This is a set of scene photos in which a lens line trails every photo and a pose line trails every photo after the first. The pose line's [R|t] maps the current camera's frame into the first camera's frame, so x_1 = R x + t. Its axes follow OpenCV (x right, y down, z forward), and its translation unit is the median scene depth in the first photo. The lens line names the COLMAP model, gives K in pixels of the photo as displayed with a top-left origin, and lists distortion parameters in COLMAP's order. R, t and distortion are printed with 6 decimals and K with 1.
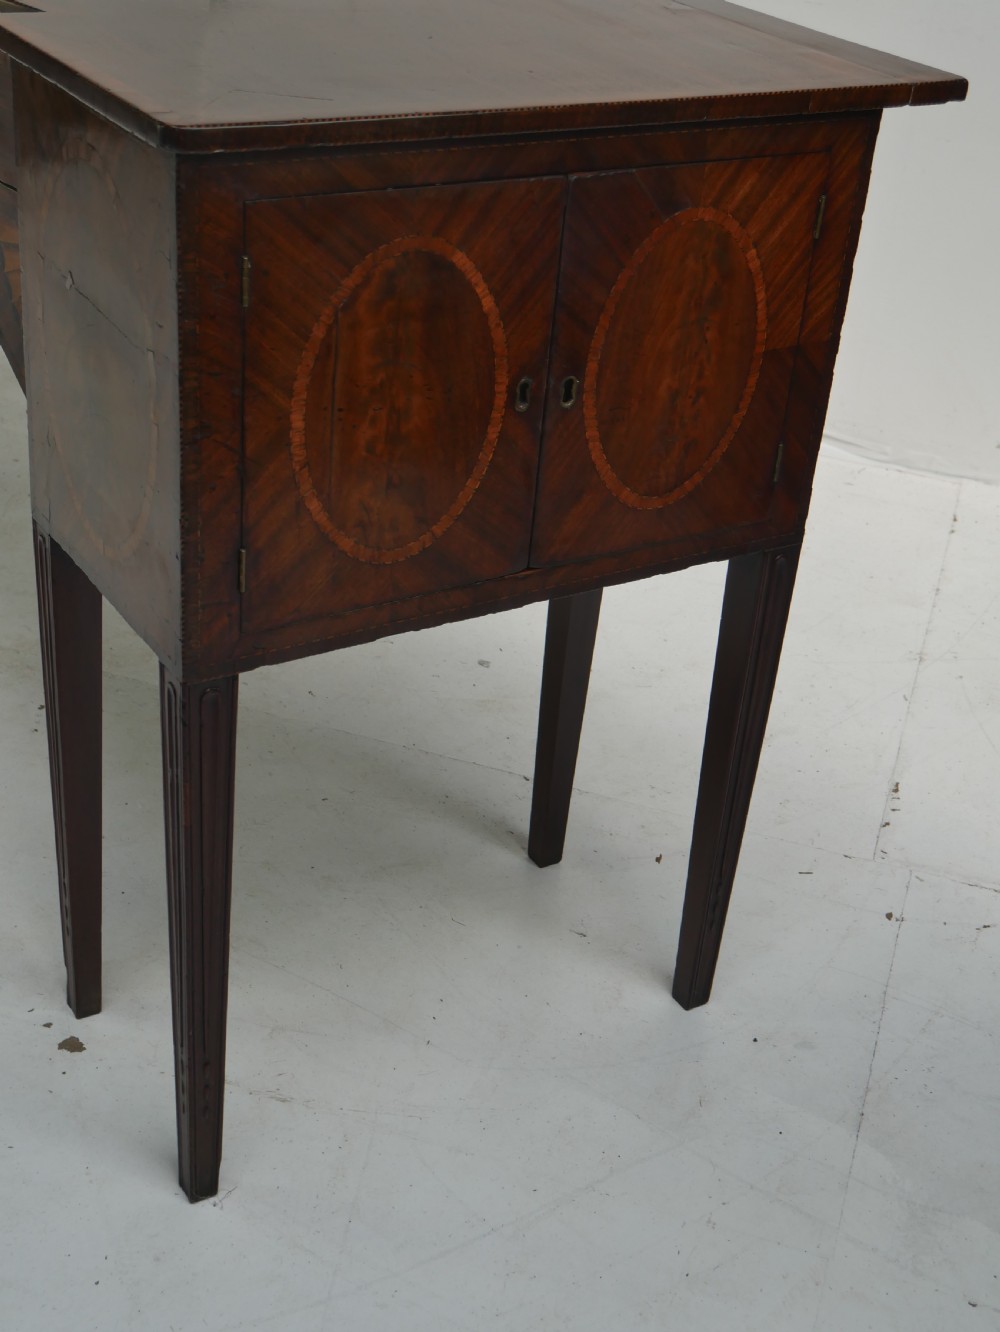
lens RADIAL K [[1822.3, 0, 500.0], [0, 1822.3, 666.0], [0, 0, 1]] dist [0.017886, -0.016400]
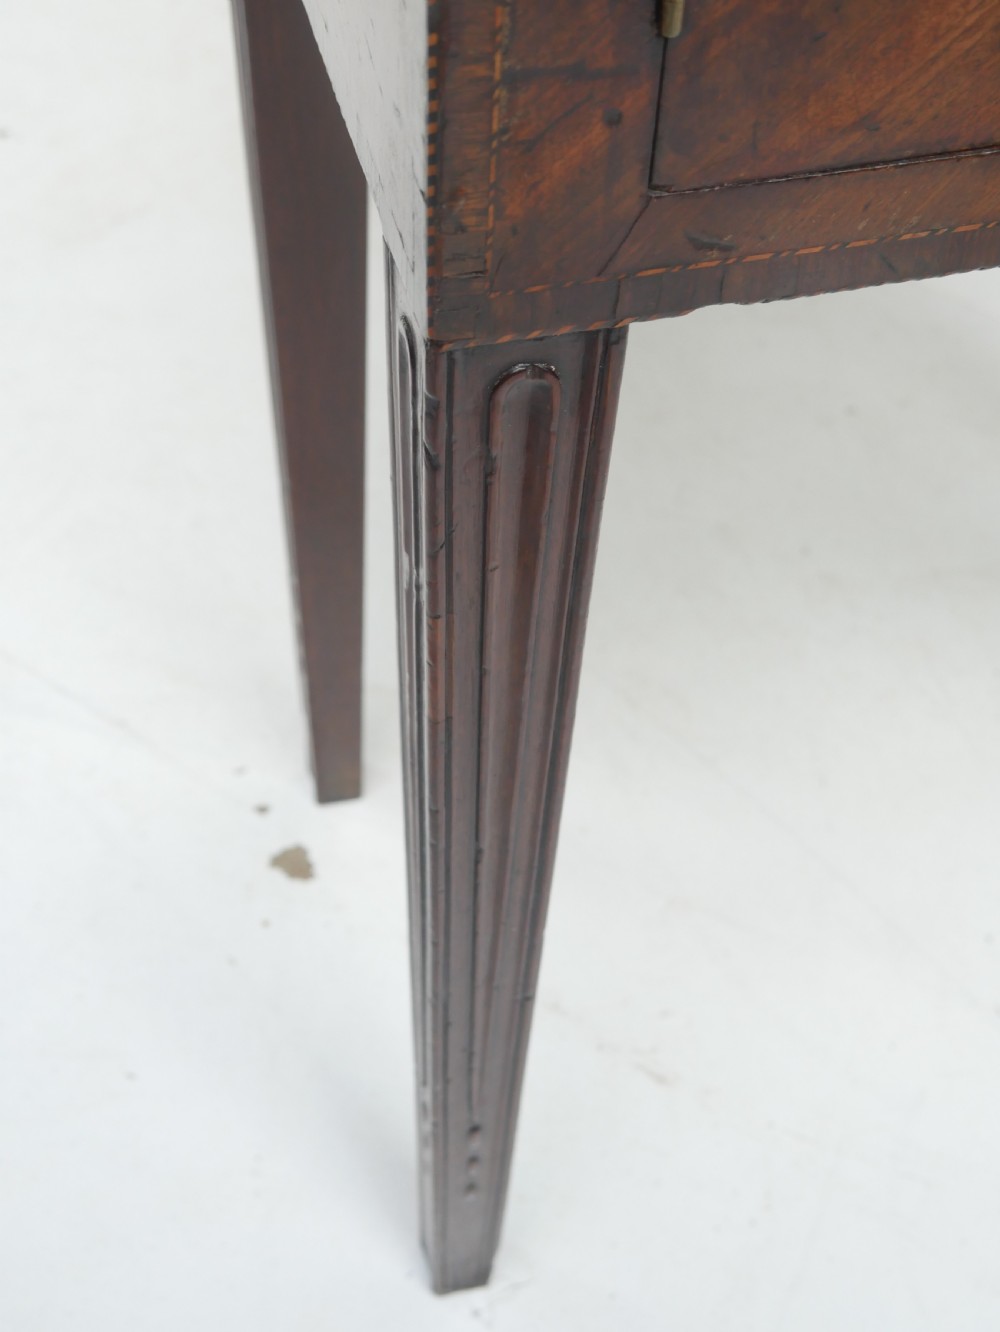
lens RADIAL K [[1822.3, 0, 500.0], [0, 1822.3, 666.0], [0, 0, 1]] dist [0.017886, -0.016400]
pose [[0.951766, 0.199554, -0.233067, -0.084036], [-0.114884, 0.936126, 0.332370, -0.039113], [0.284505, -0.289563, 0.913898, 0.711295]]
